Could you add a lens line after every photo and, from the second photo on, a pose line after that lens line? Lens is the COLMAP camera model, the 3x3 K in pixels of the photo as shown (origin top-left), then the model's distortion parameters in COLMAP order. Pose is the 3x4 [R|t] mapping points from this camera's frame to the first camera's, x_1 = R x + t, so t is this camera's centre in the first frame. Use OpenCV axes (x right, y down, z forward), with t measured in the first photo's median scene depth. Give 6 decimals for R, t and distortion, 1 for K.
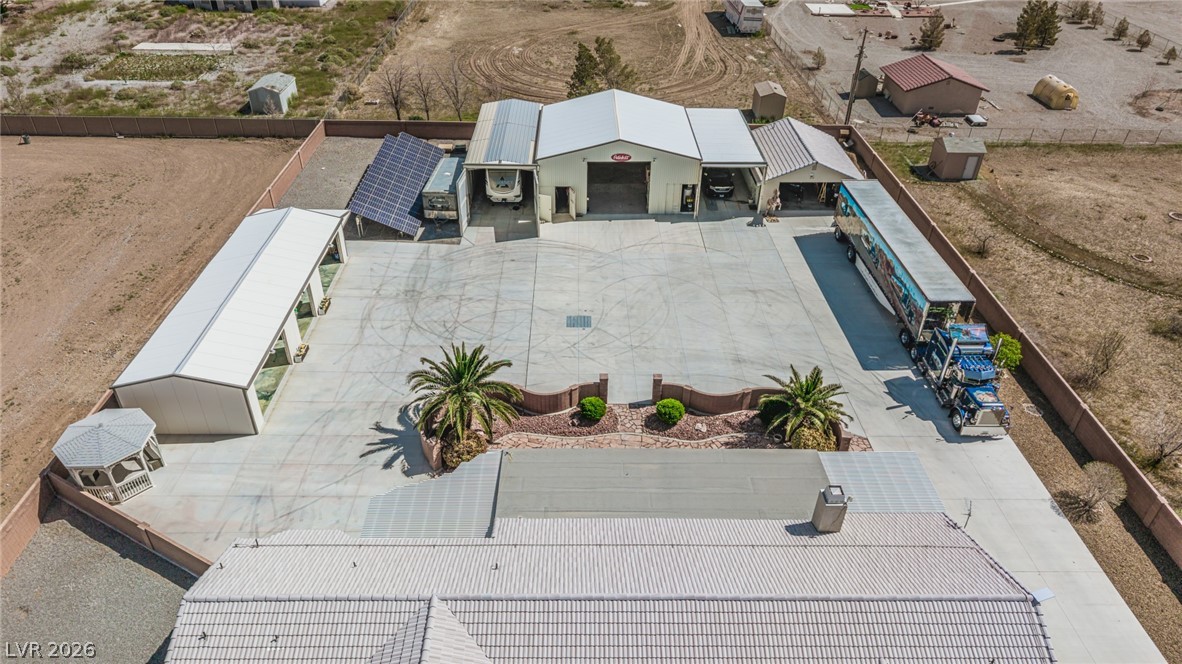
lens RADIAL K [[785.7, 0, 593.4], [0, 785.7, 327.4], [0, 0, 1]] dist [0.055372, -0.051584]
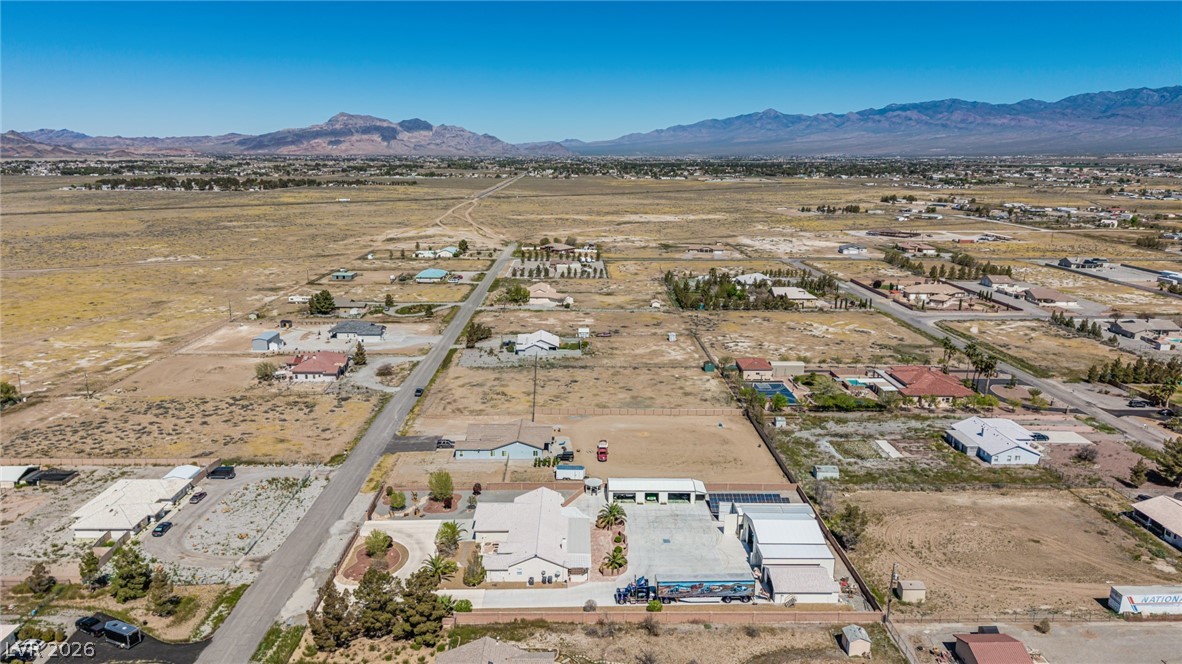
lens RADIAL K [[785.7, 0, 593.4], [0, 785.7, 327.4], [0, 0, 1]] dist [0.055372, -0.051584]
pose [[0.009578, 0.205819, -0.978543, 2.039615], [-0.568467, 0.806194, 0.164004, -0.739549], [0.822651, 0.554698, 0.124723, -0.064720]]
